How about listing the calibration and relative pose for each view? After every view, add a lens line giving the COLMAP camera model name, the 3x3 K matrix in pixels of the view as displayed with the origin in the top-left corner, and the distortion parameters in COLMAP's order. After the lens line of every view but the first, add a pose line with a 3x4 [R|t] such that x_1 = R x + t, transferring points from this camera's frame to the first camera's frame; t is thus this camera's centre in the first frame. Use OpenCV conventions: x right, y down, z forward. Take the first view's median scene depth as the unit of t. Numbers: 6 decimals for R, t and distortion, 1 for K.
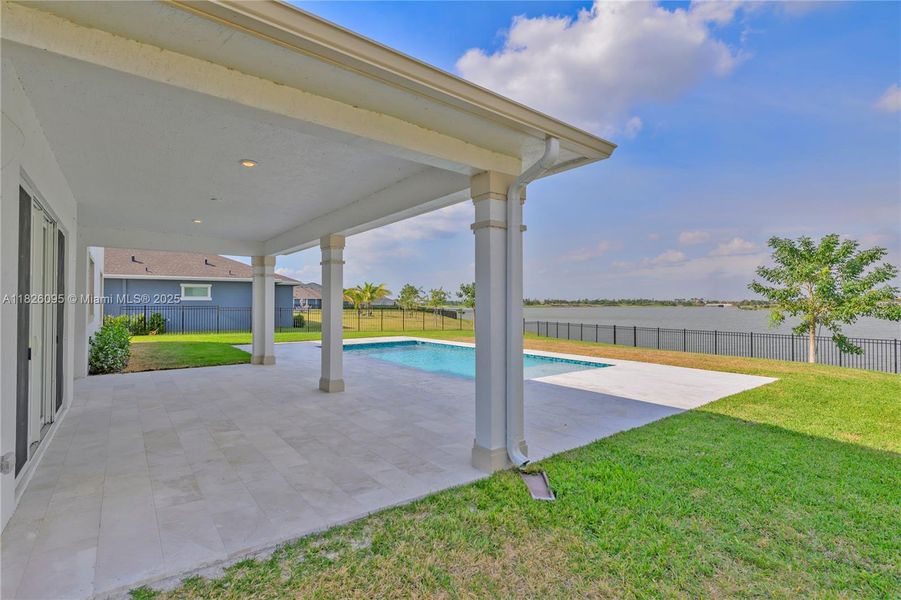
lens RADIAL K [[428.5, 0, 450.5], [0, 428.5, 300.0], [0, 0, 1]] dist [-0.001770, -0.000354]
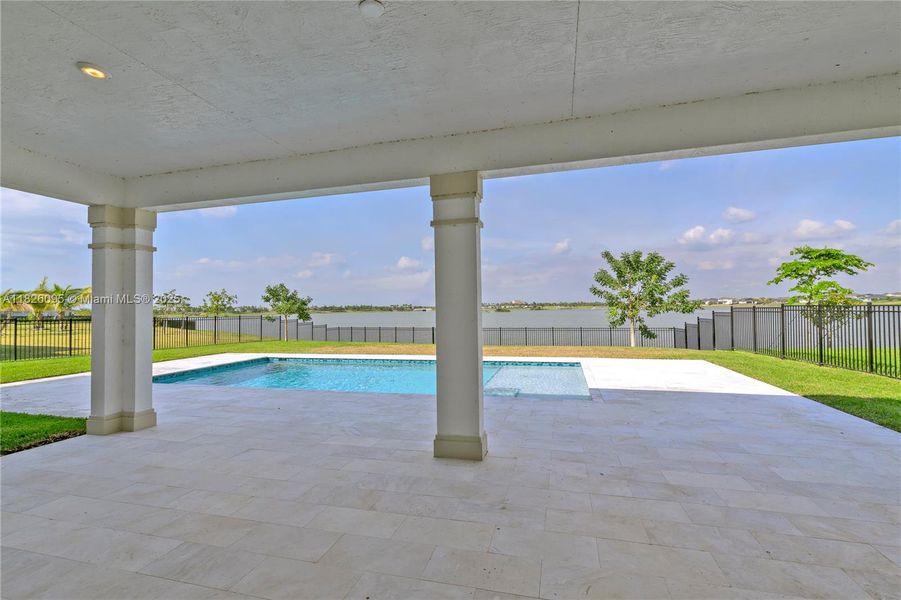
lens RADIAL K [[402.4, 0, 454.2], [0, 402.4, 301.4], [0, 0, 1]] dist [0.000731, 0.000077]
pose [[0.793210, -0.003309, 0.608940, -0.187964], [0.011541, 0.999887, -0.009599, 0.005782], [-0.608839, 0.014642, 0.793158, 0.185776]]
